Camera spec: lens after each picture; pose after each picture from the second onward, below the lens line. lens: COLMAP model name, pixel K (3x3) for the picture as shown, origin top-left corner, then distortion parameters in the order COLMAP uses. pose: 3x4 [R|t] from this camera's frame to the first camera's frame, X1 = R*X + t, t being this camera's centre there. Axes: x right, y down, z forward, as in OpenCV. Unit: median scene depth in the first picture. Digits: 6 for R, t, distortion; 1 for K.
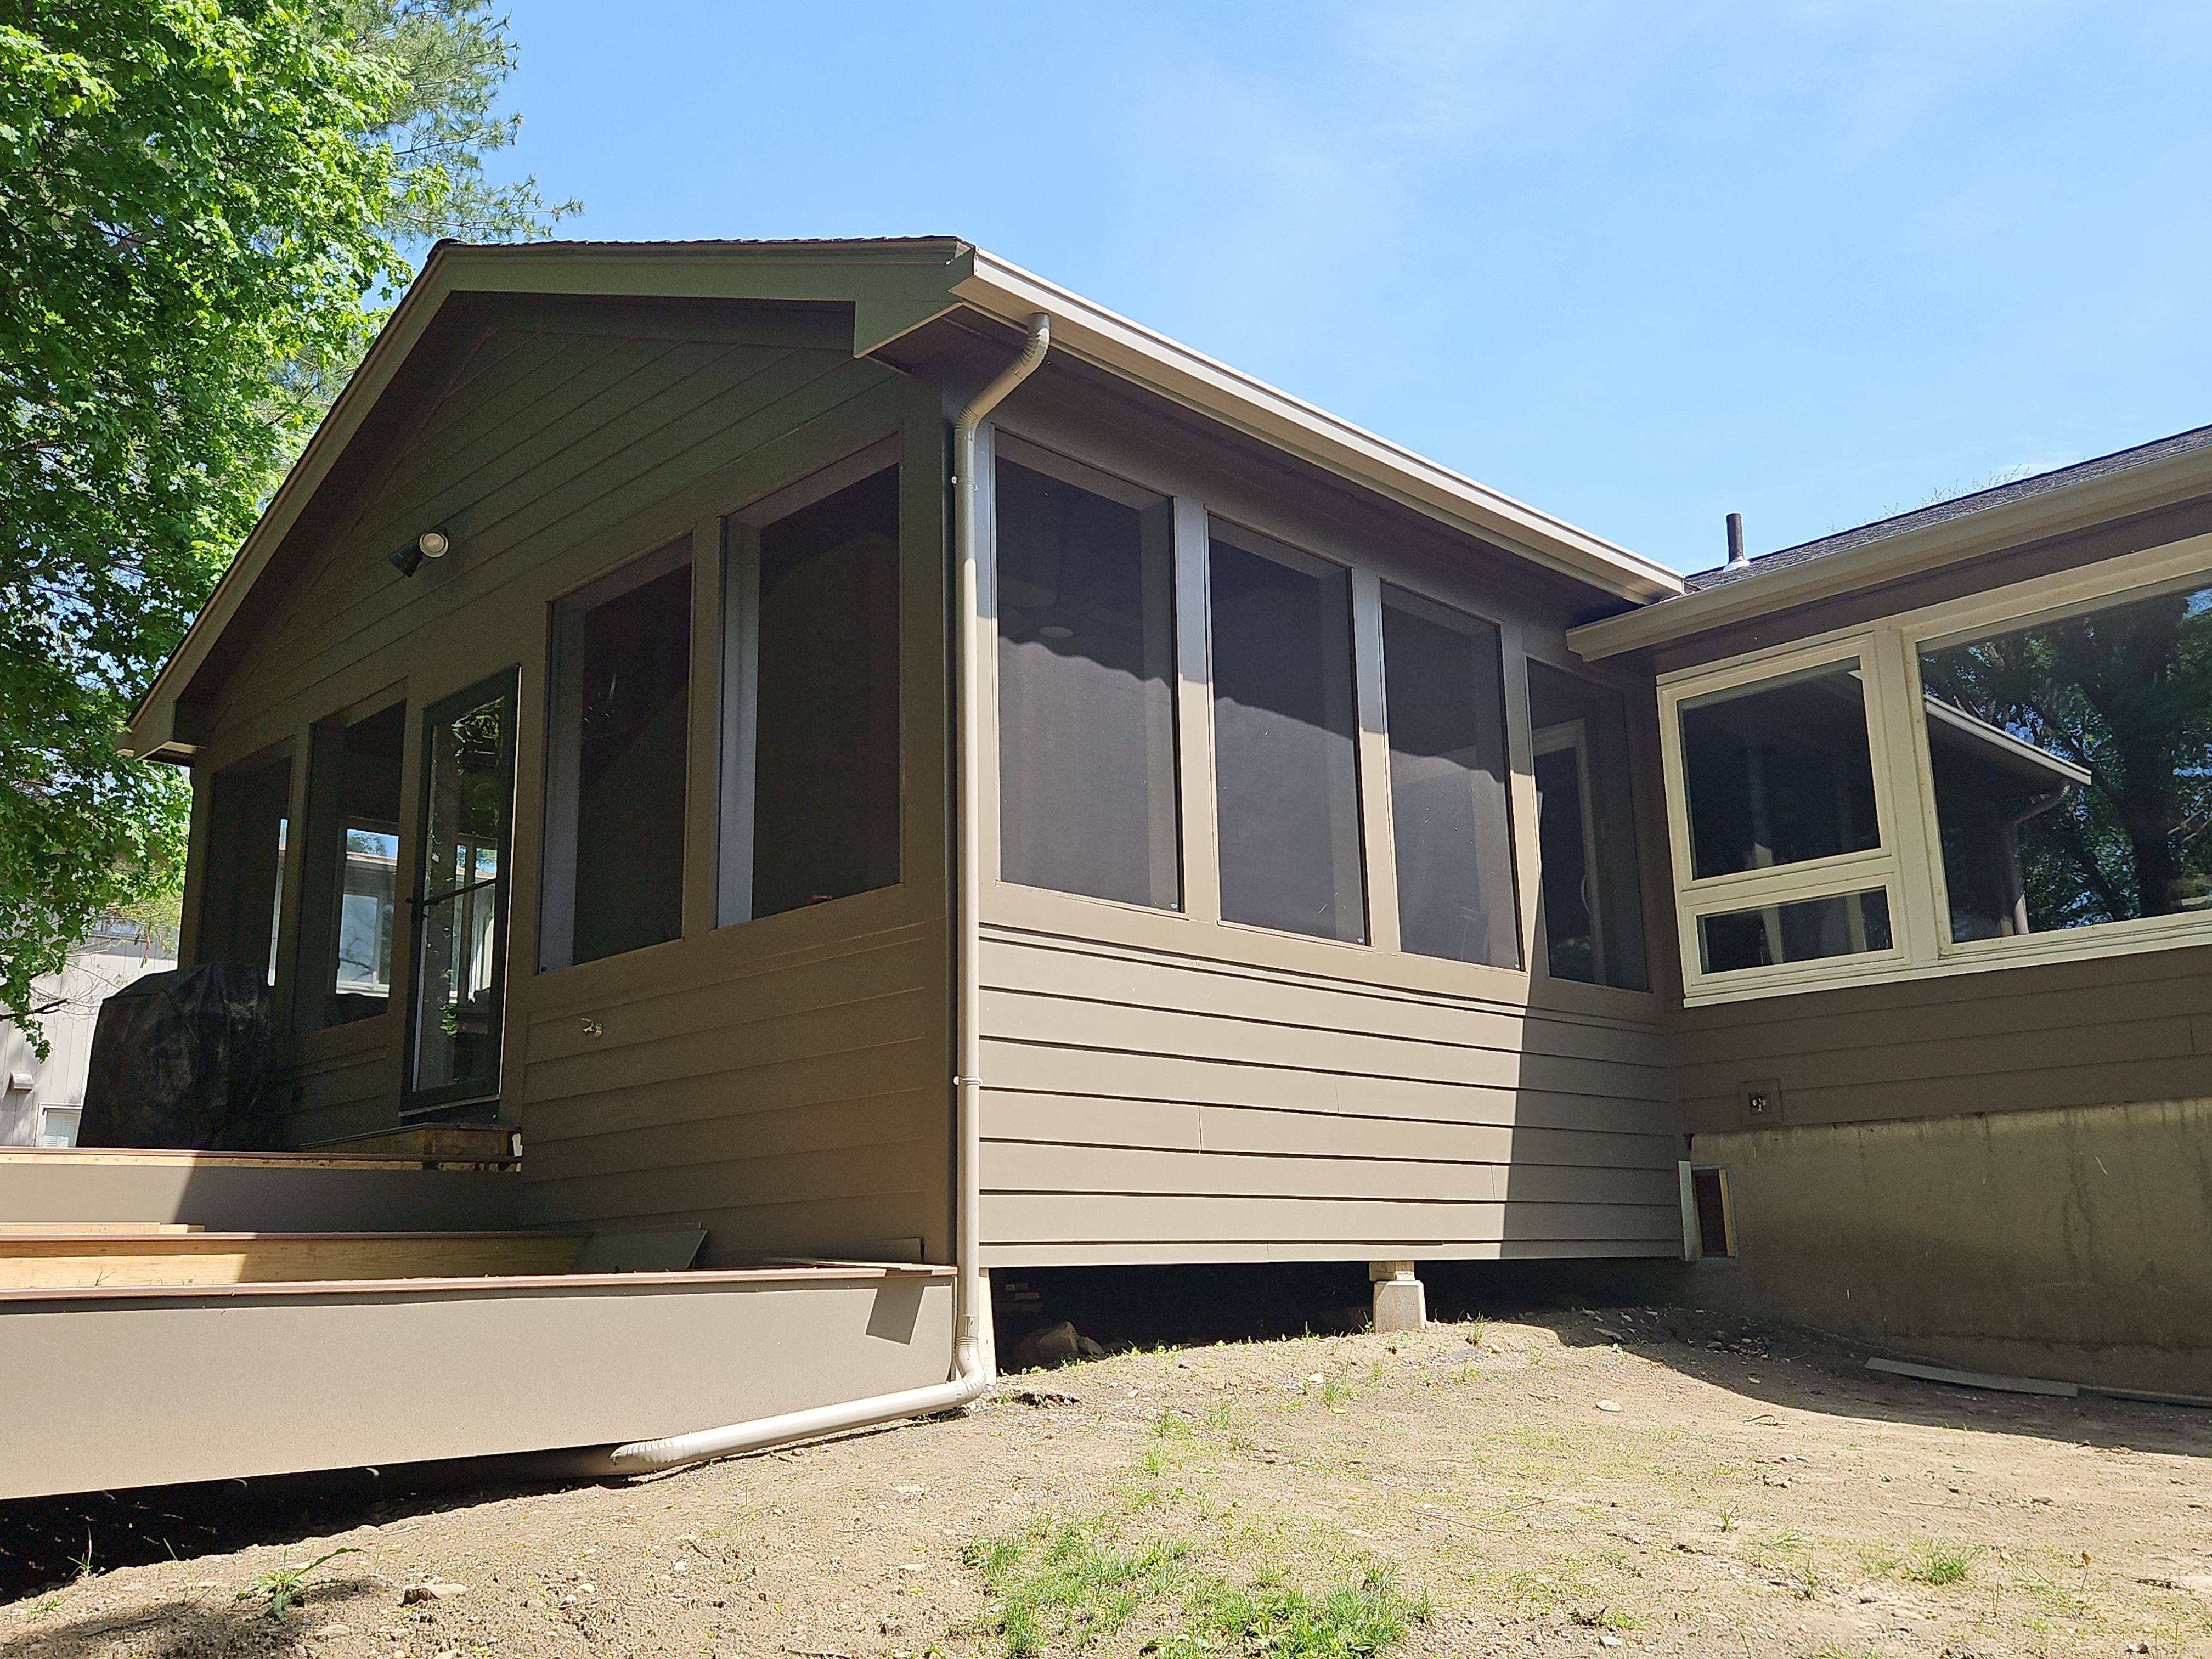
lens RADIAL K [[1932.4, 0, 1106.0], [0, 1932.4, 829.5], [0, 0, 1]] dist [0.113948, -0.046312]
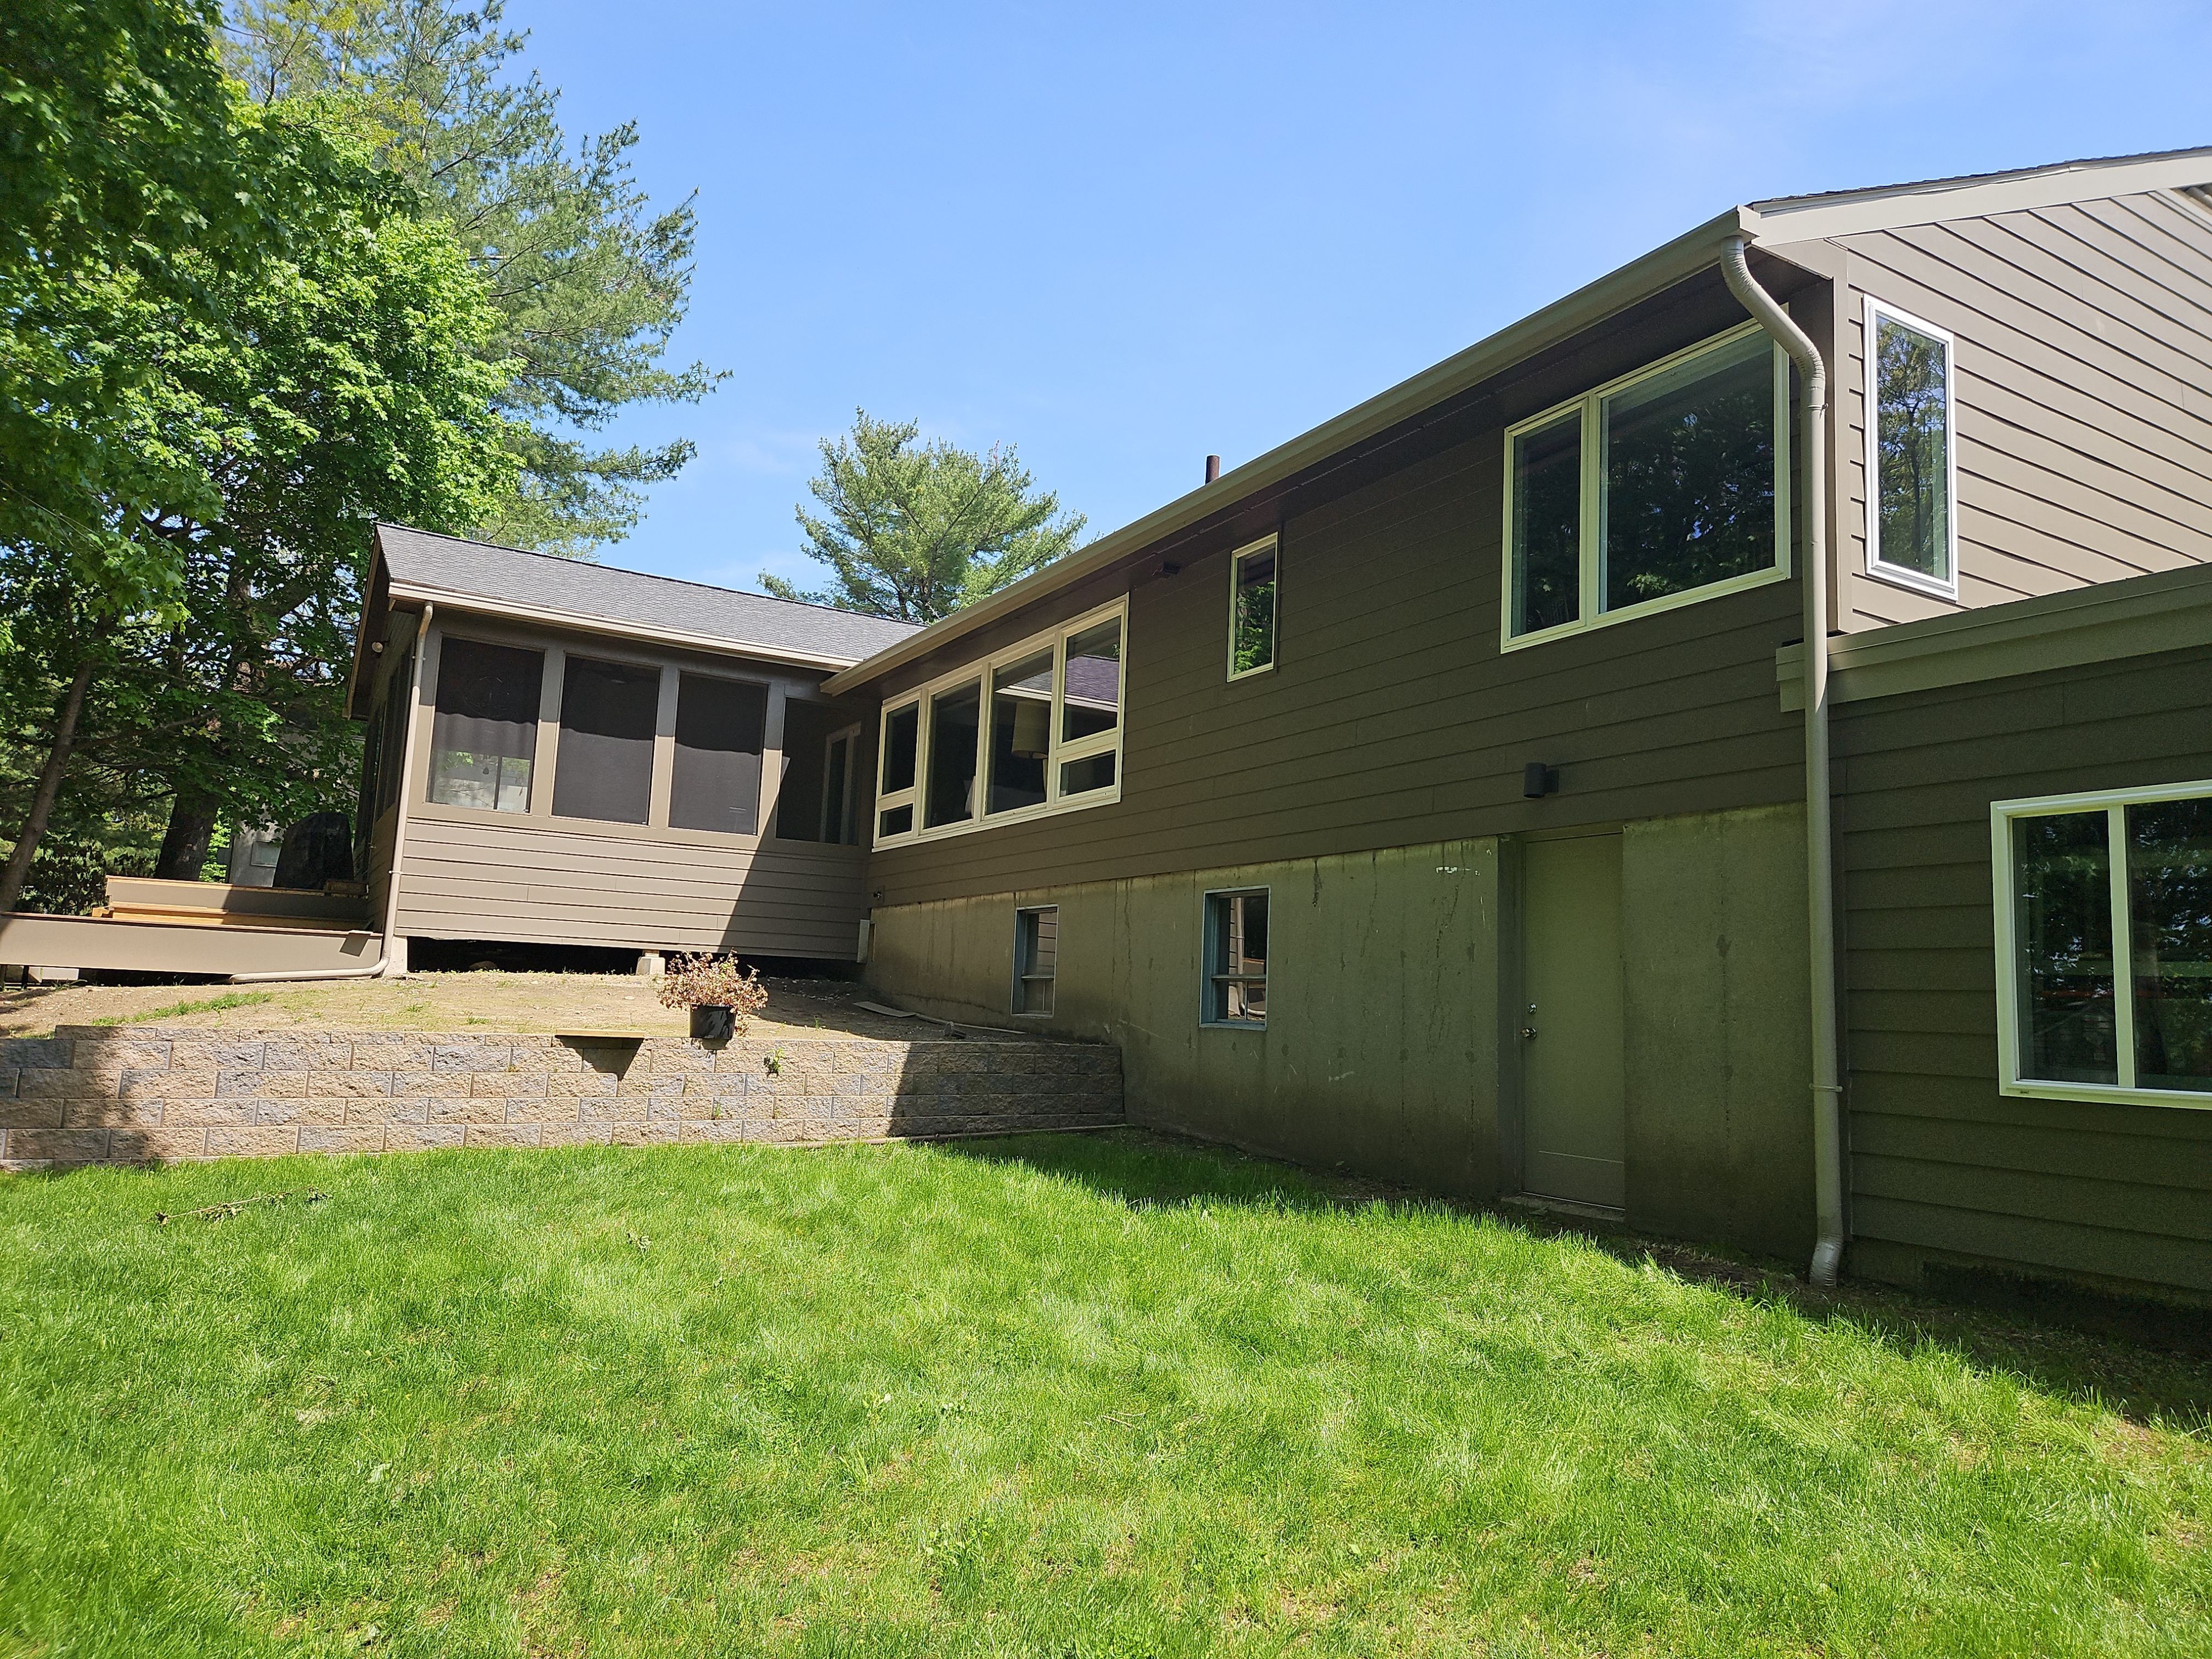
lens RADIAL K [[1446.6, 0, 1106.0], [0, 1446.6, 829.5], [0, 0, 1]] dist [0.042351, -0.028511]
pose [[0.963095, 0.031552, -0.267306, 1.213690], [-0.005091, 0.995063, 0.099111, -0.124095], [0.269113, -0.094092, 0.958501, -0.639124]]
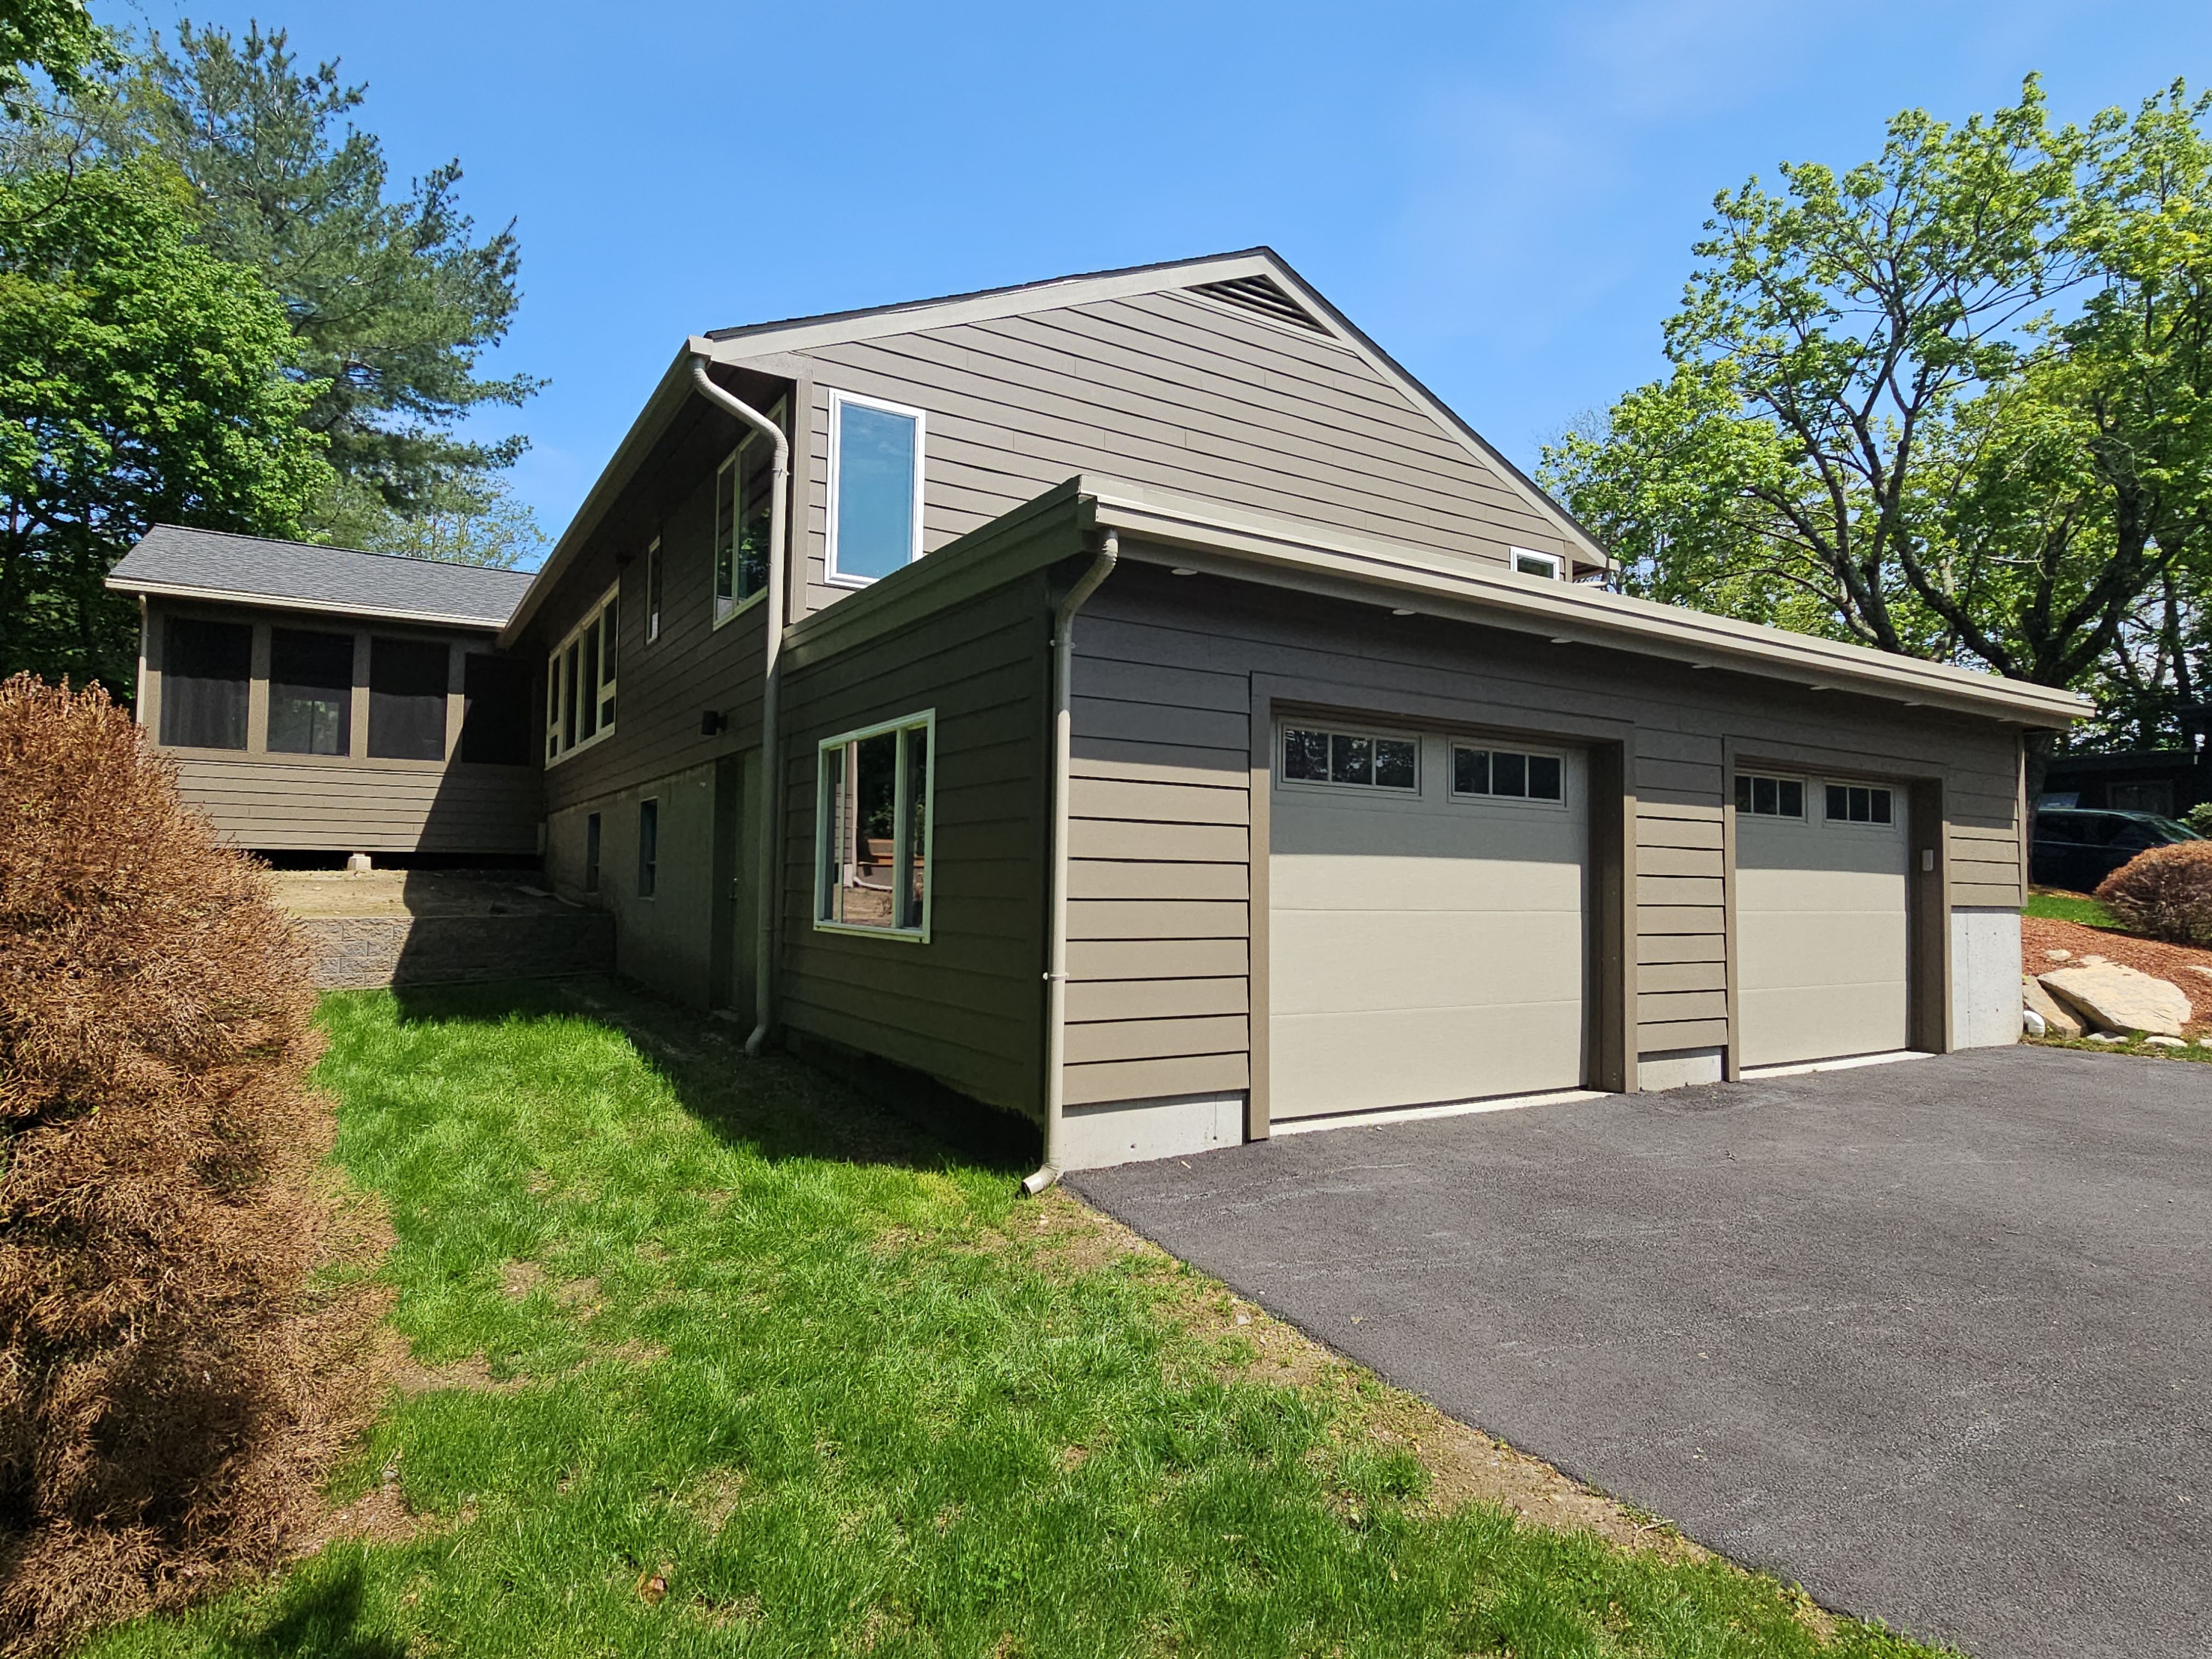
lens RADIAL K [[1227.9, 0, 1106.0], [0, 1227.9, 829.5], [0, 0, 1]] dist [-0.008702, -0.000949]
pose [[0.970822, 0.025260, -0.238469, 1.874996], [0.018100, 0.983881, 0.177905, -0.162301], [0.239119, -0.177031, 0.954716, -0.682659]]
